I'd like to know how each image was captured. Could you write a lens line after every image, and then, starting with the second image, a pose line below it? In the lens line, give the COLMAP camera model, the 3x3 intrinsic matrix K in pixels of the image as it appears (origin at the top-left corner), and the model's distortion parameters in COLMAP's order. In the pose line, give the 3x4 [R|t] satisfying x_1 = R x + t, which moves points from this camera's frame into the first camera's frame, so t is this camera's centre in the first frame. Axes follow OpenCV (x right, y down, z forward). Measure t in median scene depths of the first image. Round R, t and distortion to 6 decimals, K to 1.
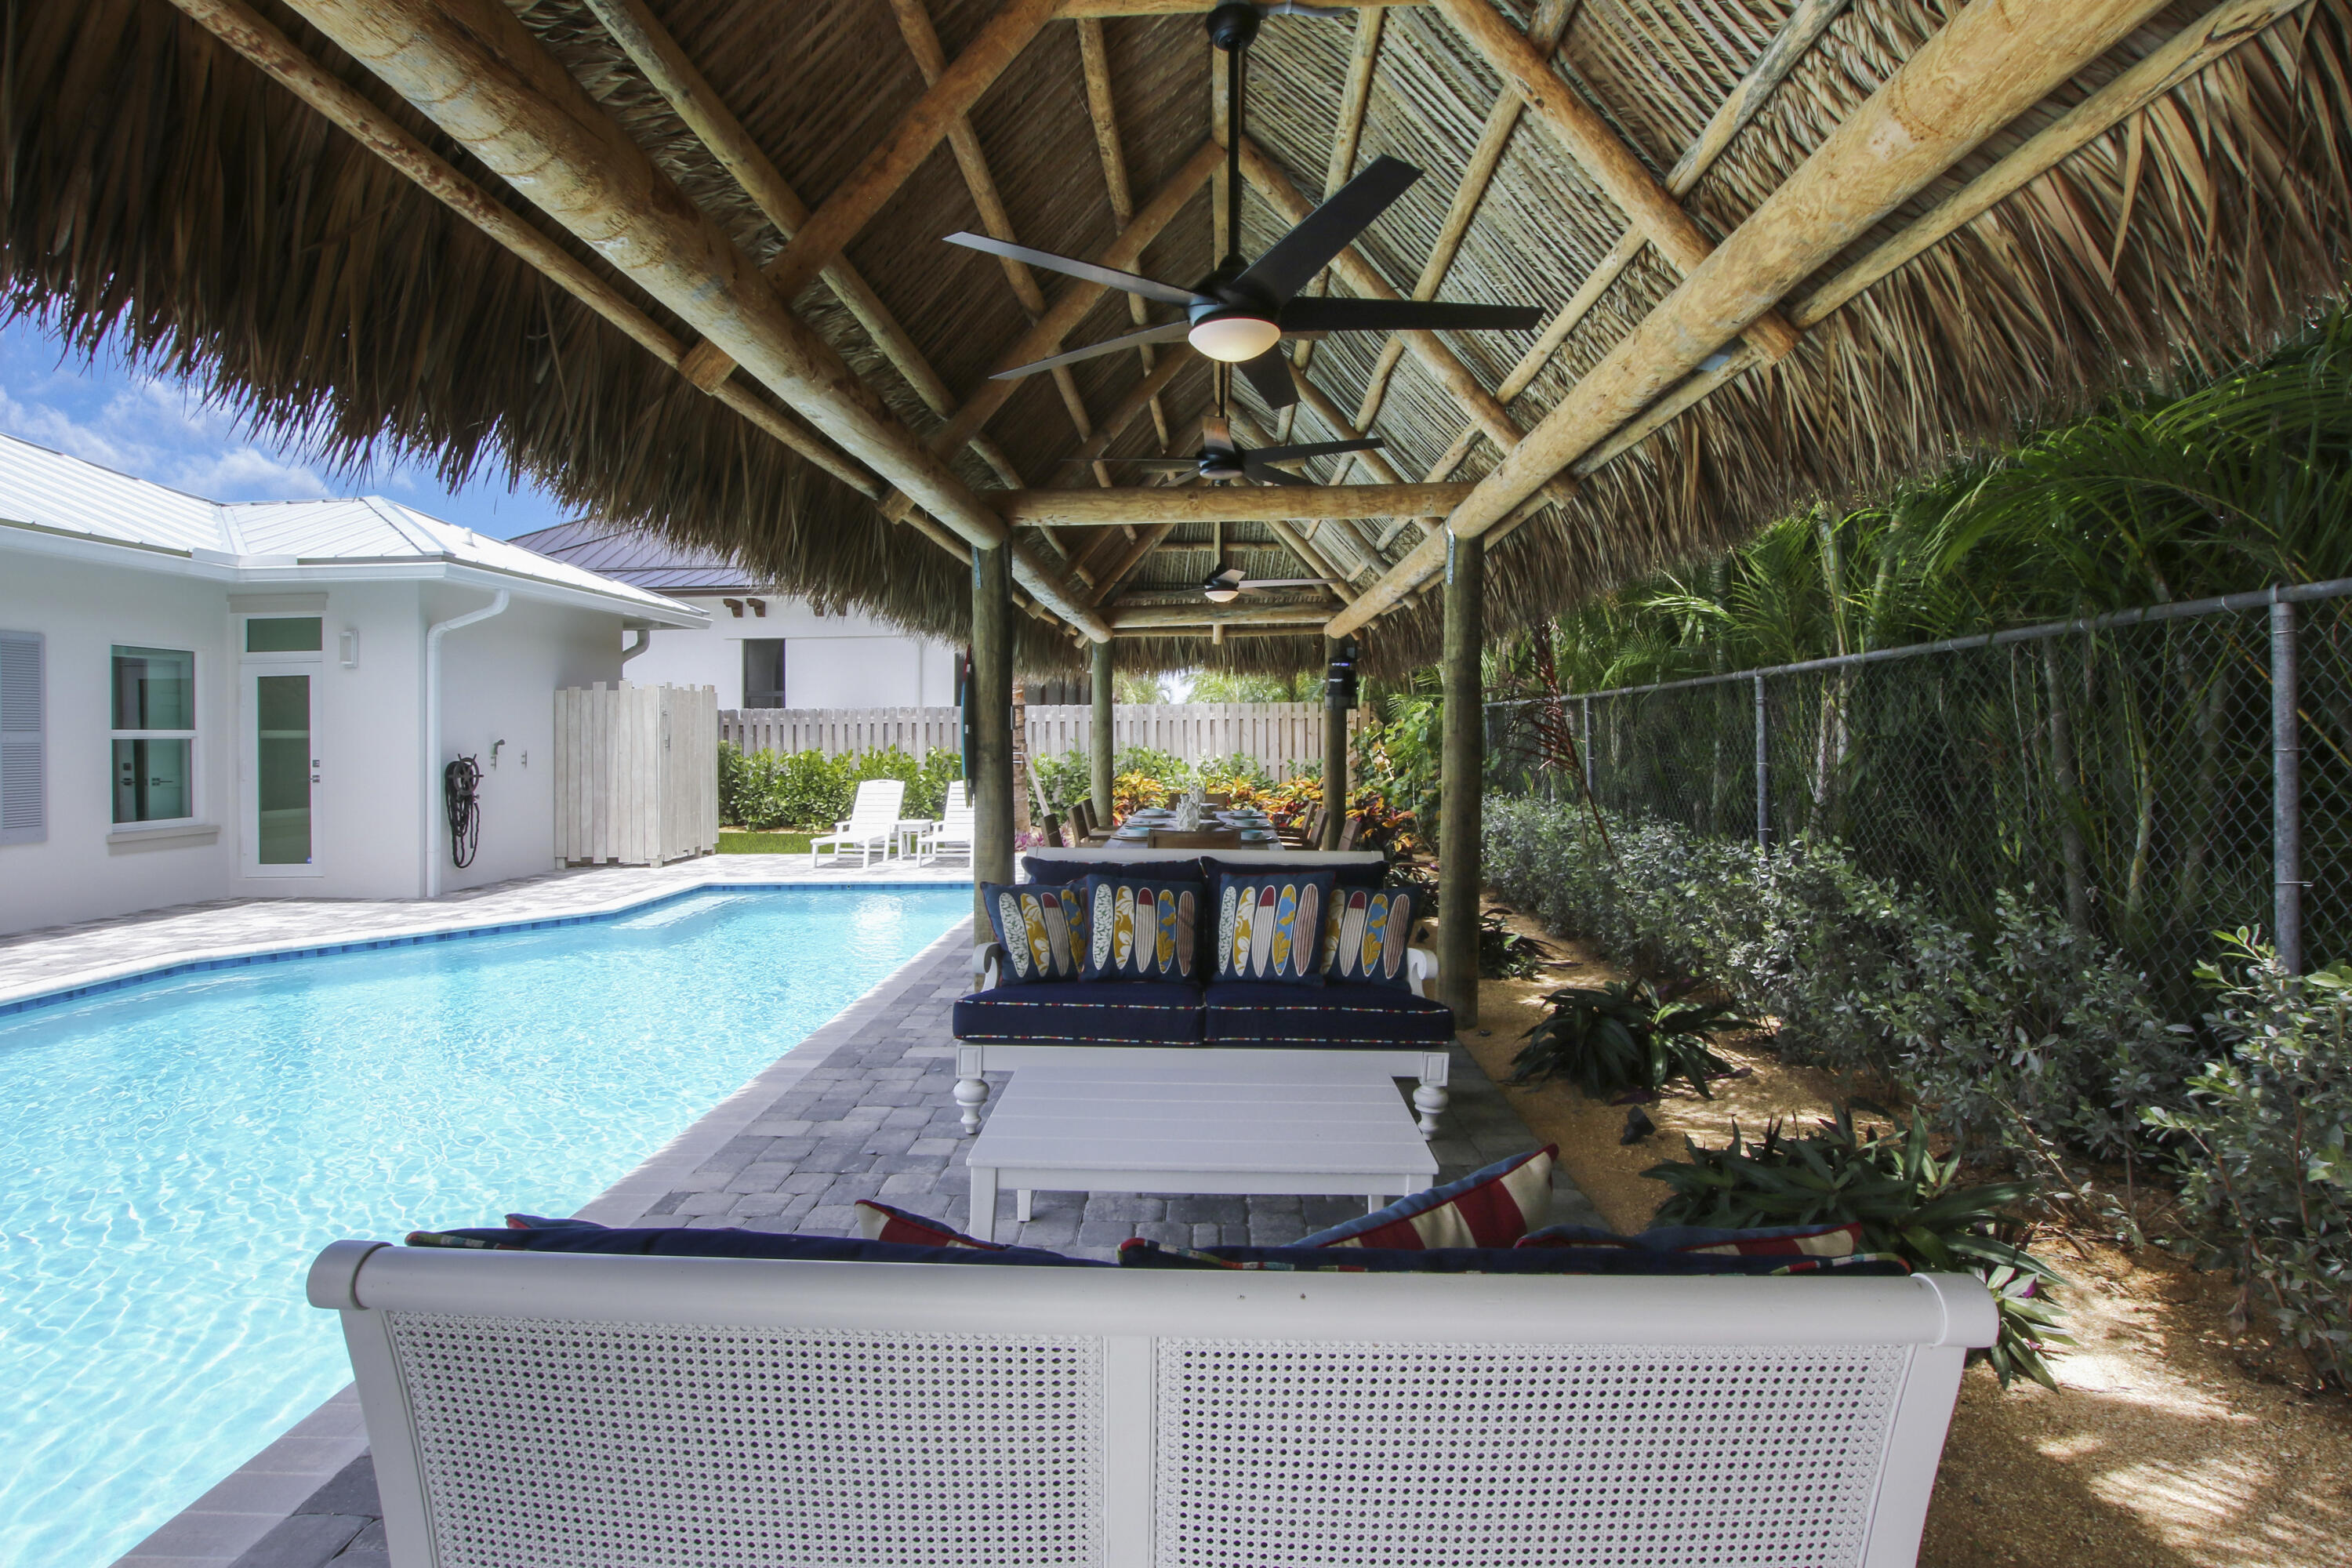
lens RADIAL K [[1129.6, 0, 1151.7], [0, 1129.6, 737.2], [0, 0, 1]] dist [-0.000014, -0.000469]
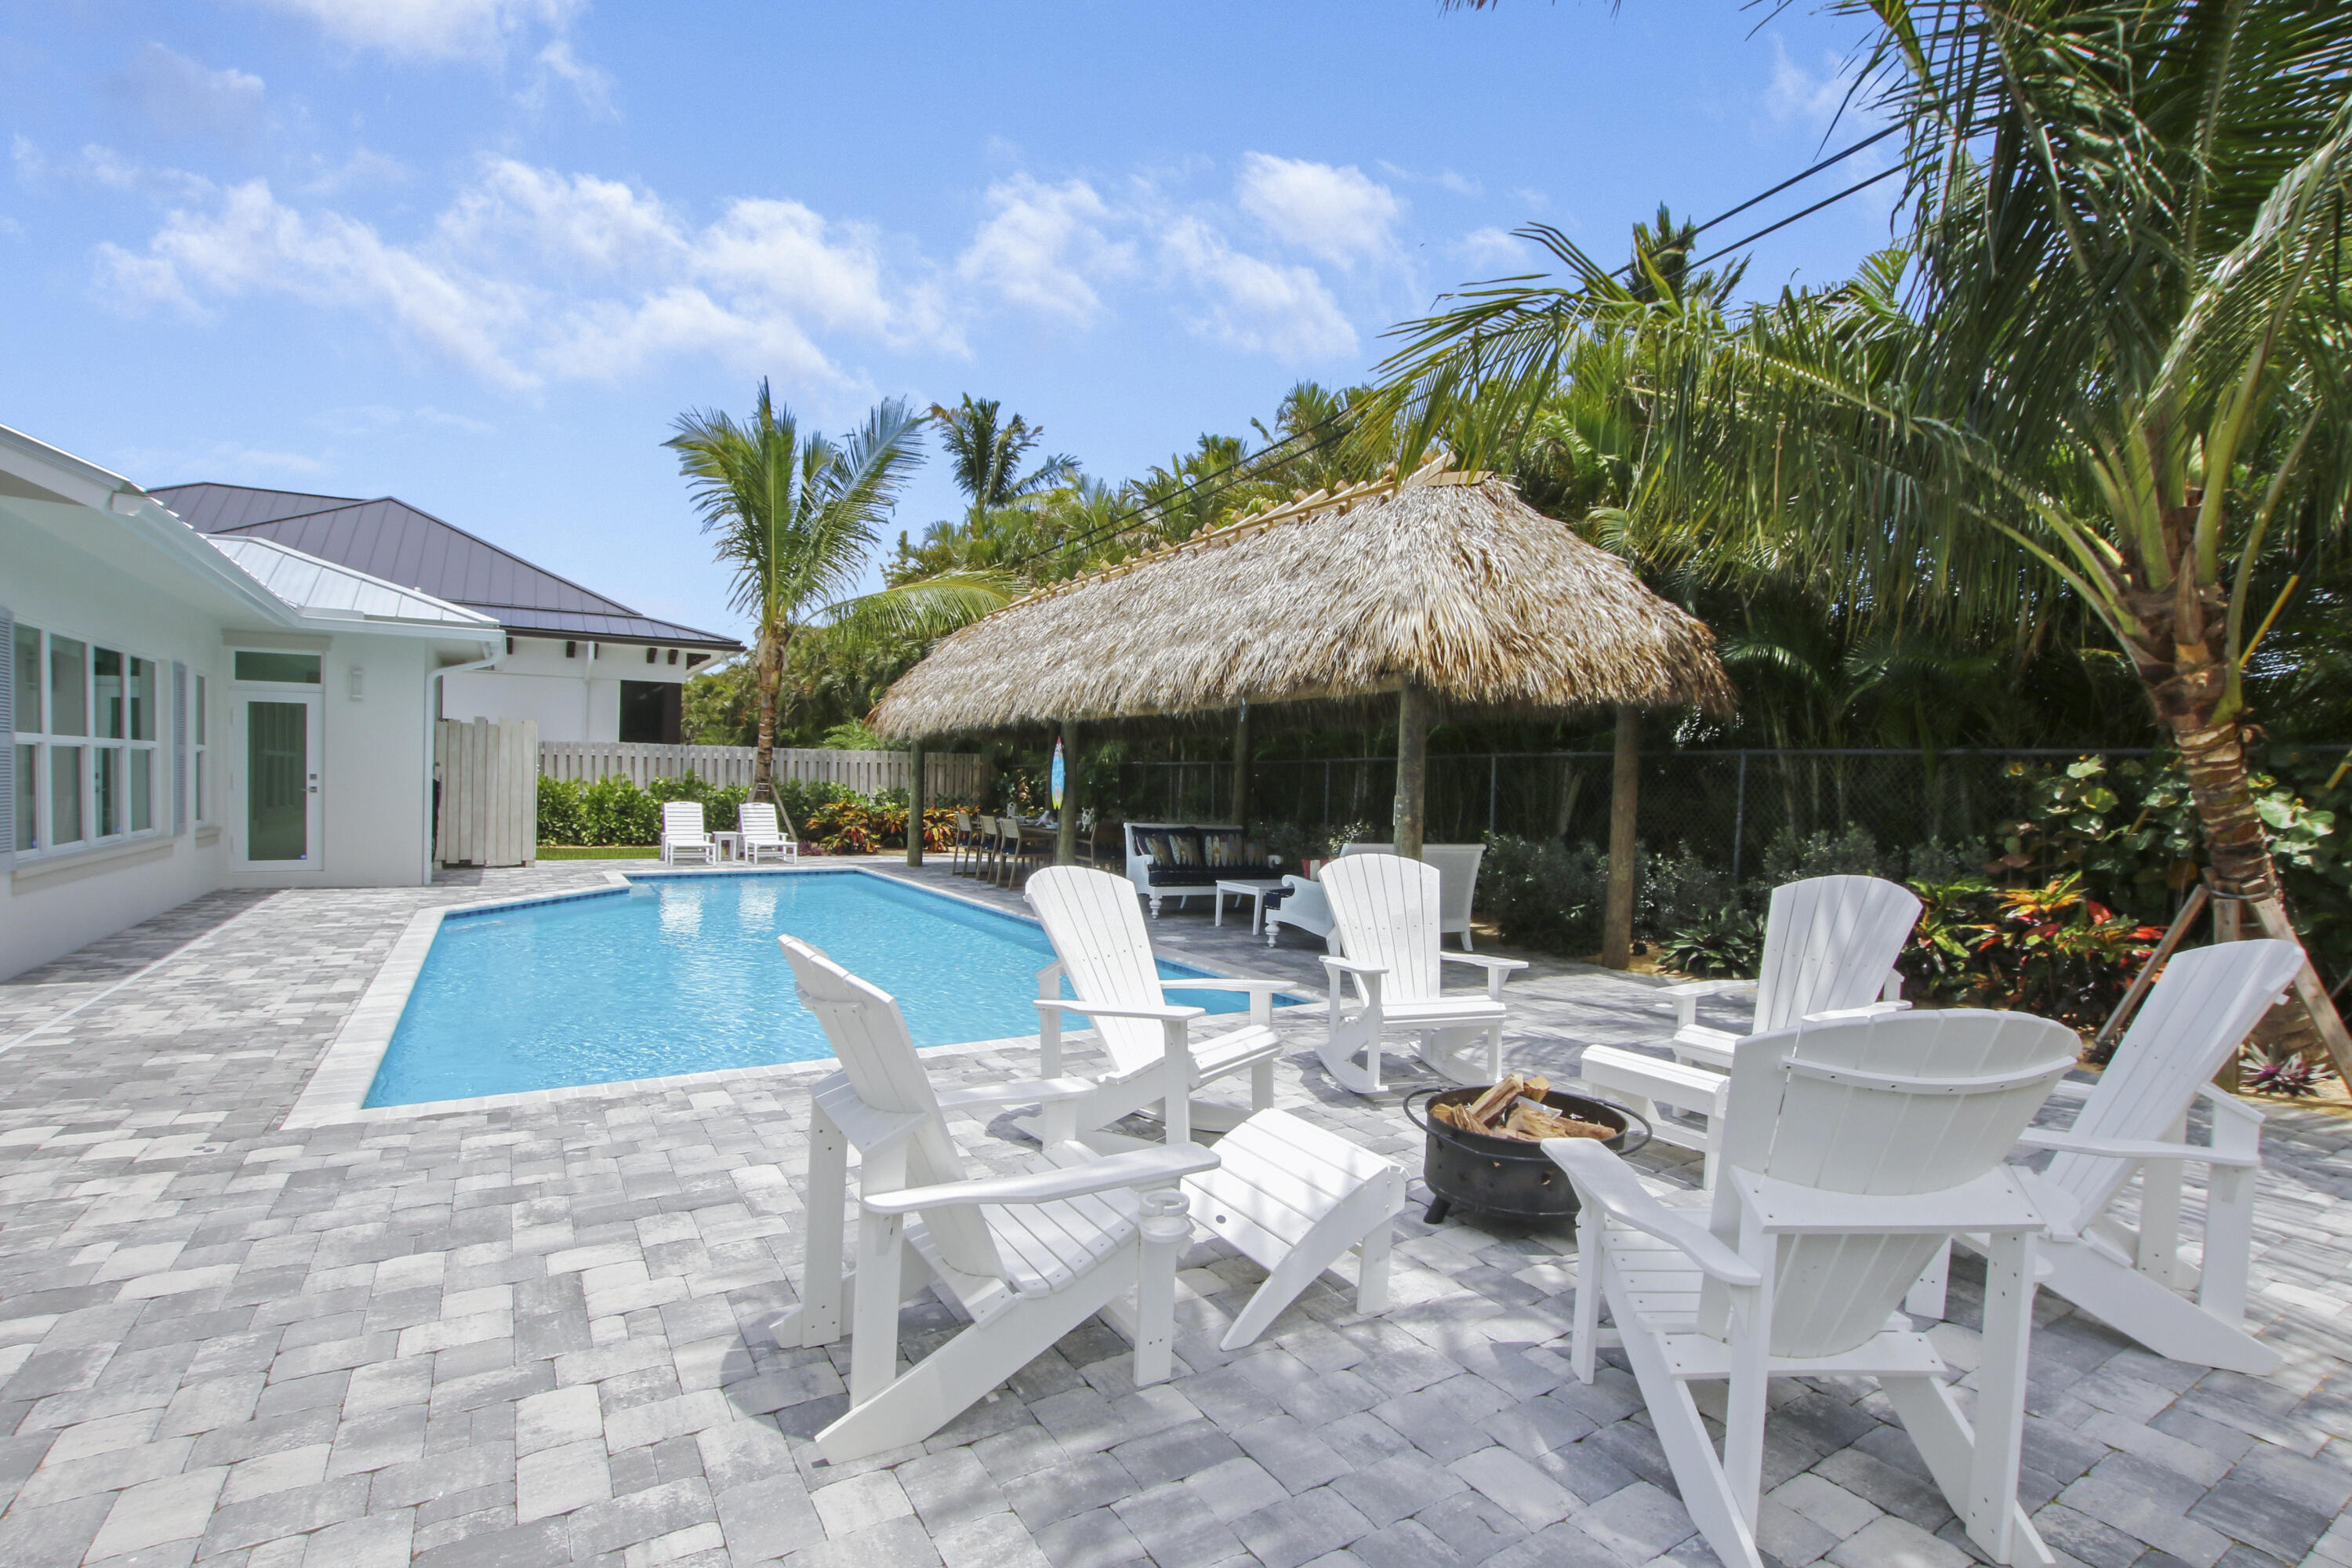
lens RADIAL K [[1129.6, 0, 1168.5], [0, 1129.6, 782.0], [0, 0, 1]] dist [-0.000014, -0.000469]
pose [[0.833110, 0.027356, 0.552430, -0.639228], [-0.029274, 0.999557, -0.005350, 0.007906], [-0.552332, -0.011715, 0.833542, -0.514104]]
